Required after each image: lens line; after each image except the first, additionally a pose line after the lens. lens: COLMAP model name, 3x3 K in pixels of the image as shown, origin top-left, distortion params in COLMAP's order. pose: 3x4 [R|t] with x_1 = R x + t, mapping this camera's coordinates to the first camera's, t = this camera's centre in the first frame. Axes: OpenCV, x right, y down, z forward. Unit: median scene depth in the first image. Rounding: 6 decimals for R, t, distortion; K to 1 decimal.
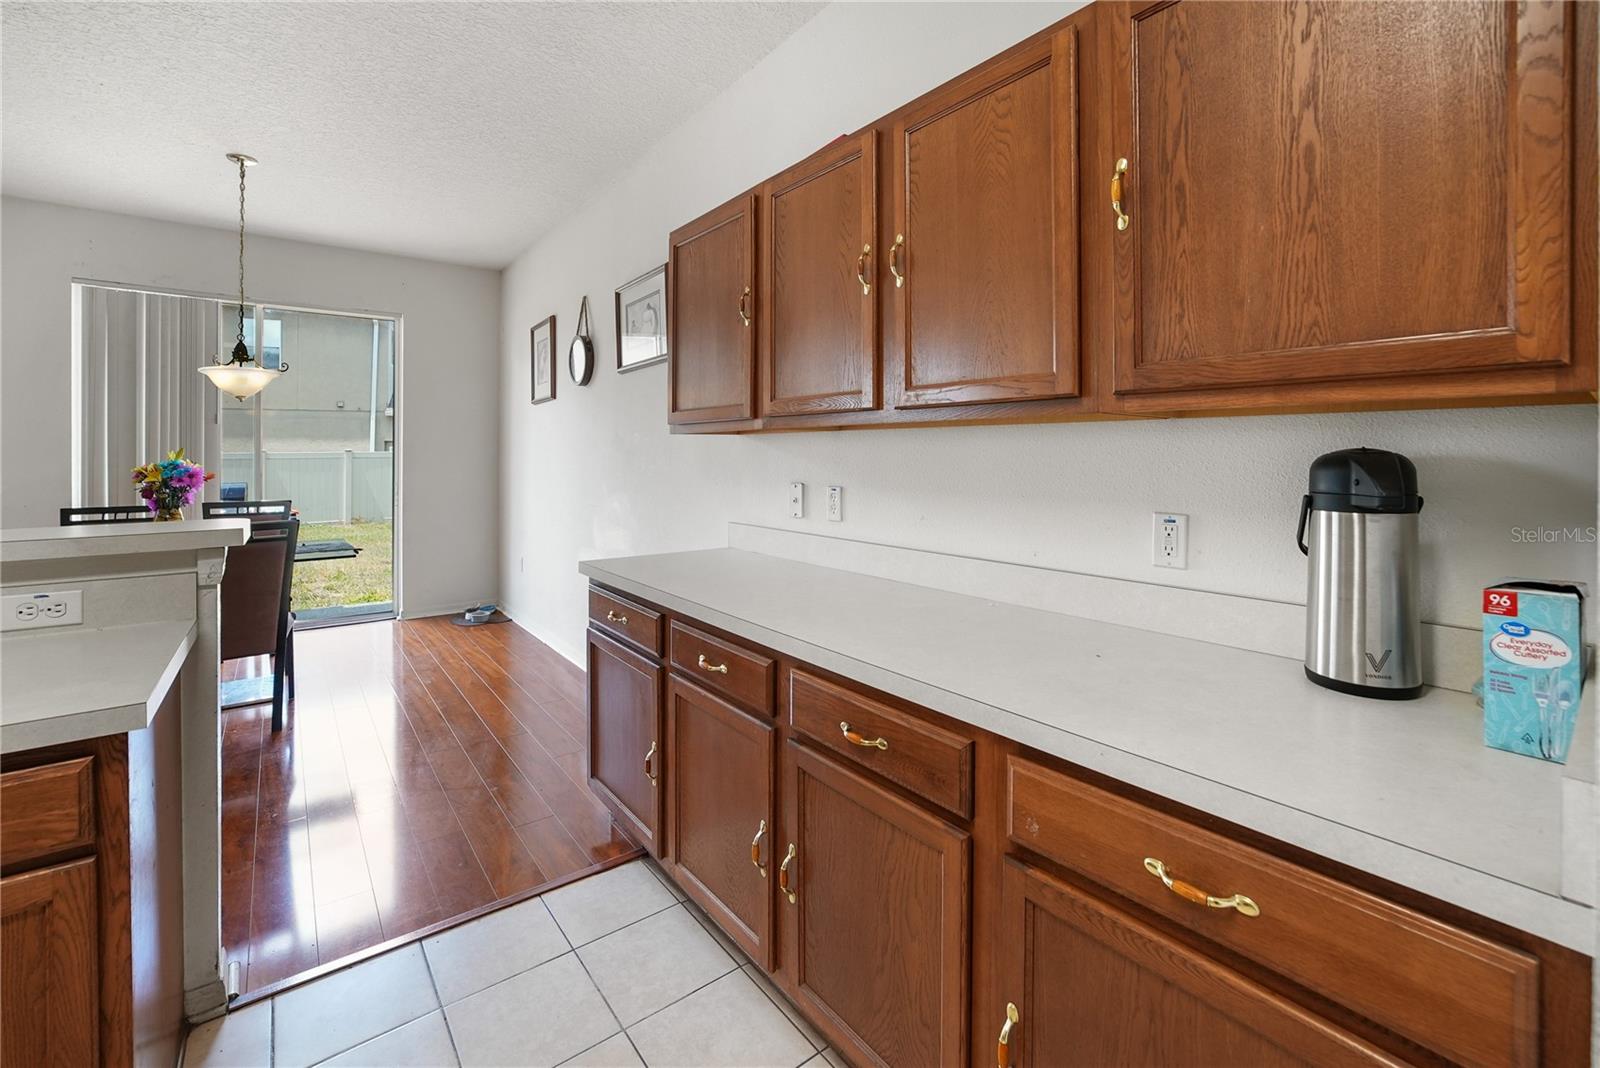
lens RADIAL K [[678.5, 0, 796.5], [0, 678.5, 458.6], [0, 0, 1]] dist [-0.034595, 0.010995]
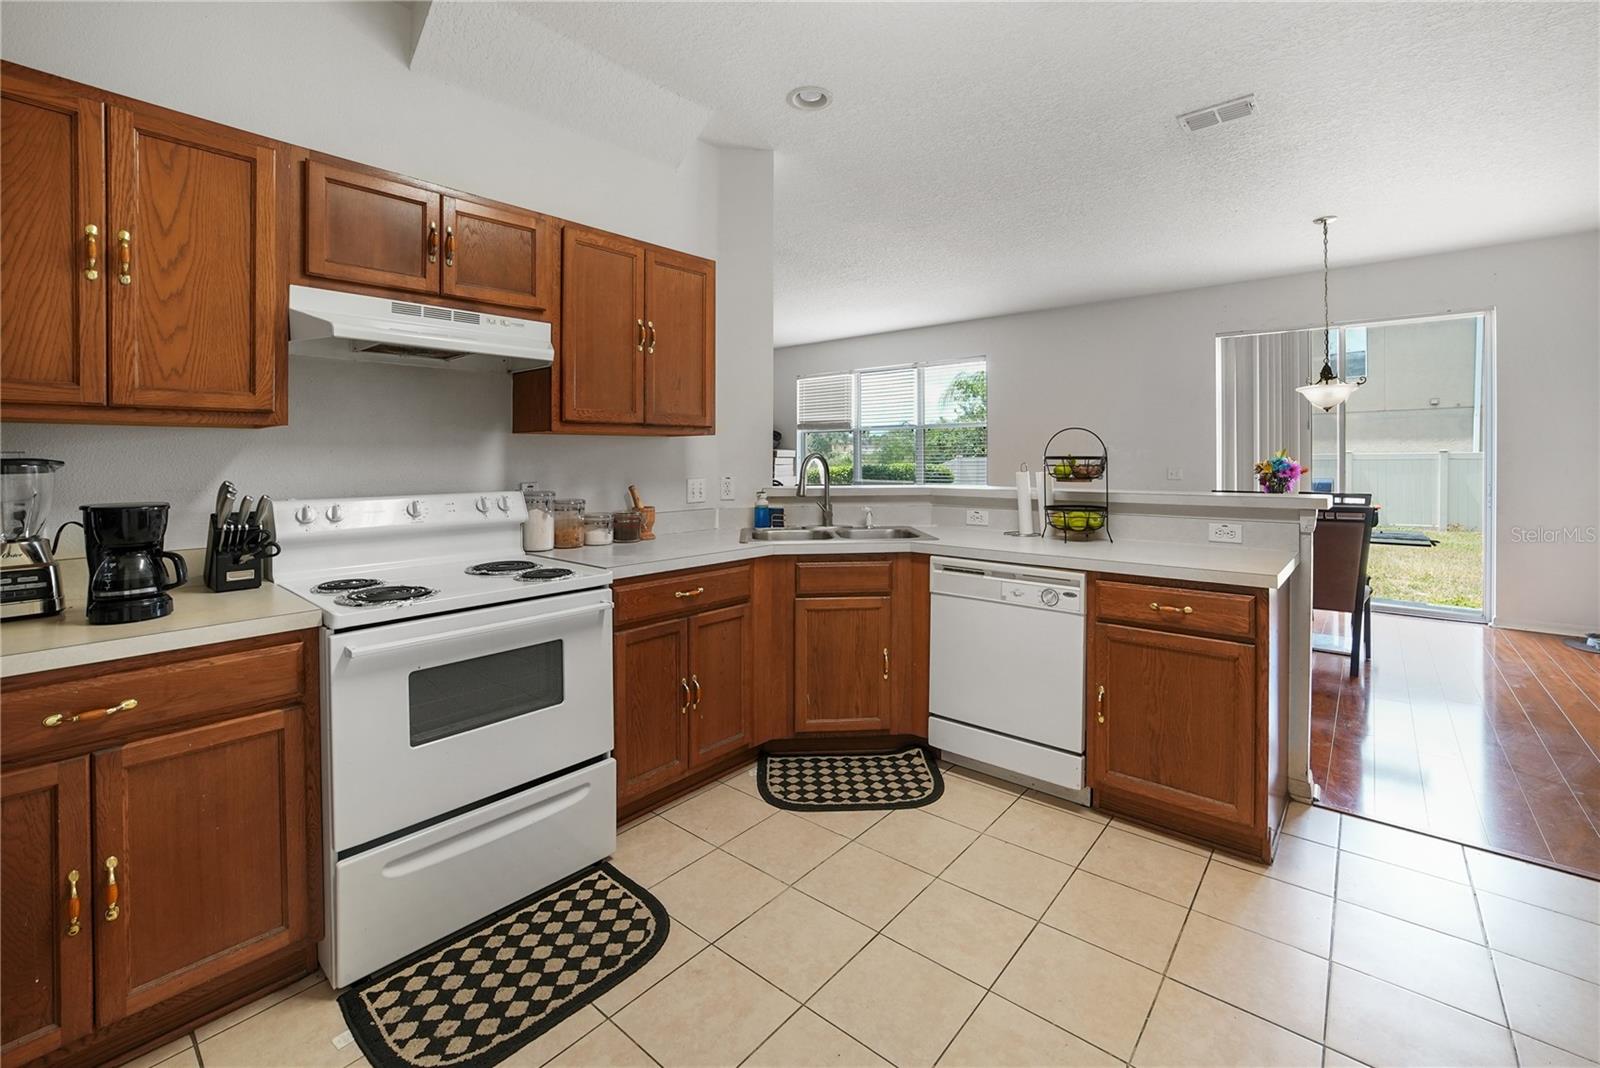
lens RADIAL K [[678.5, 0, 796.5], [0, 678.5, 458.6], [0, 0, 1]] dist [-0.034595, 0.010995]
pose [[0.199144, -0.002865, -0.979966, 0.202529], [-0.000842, 0.999995, -0.003095, 0.008305], [0.979970, 0.001442, 0.199141, -0.237794]]
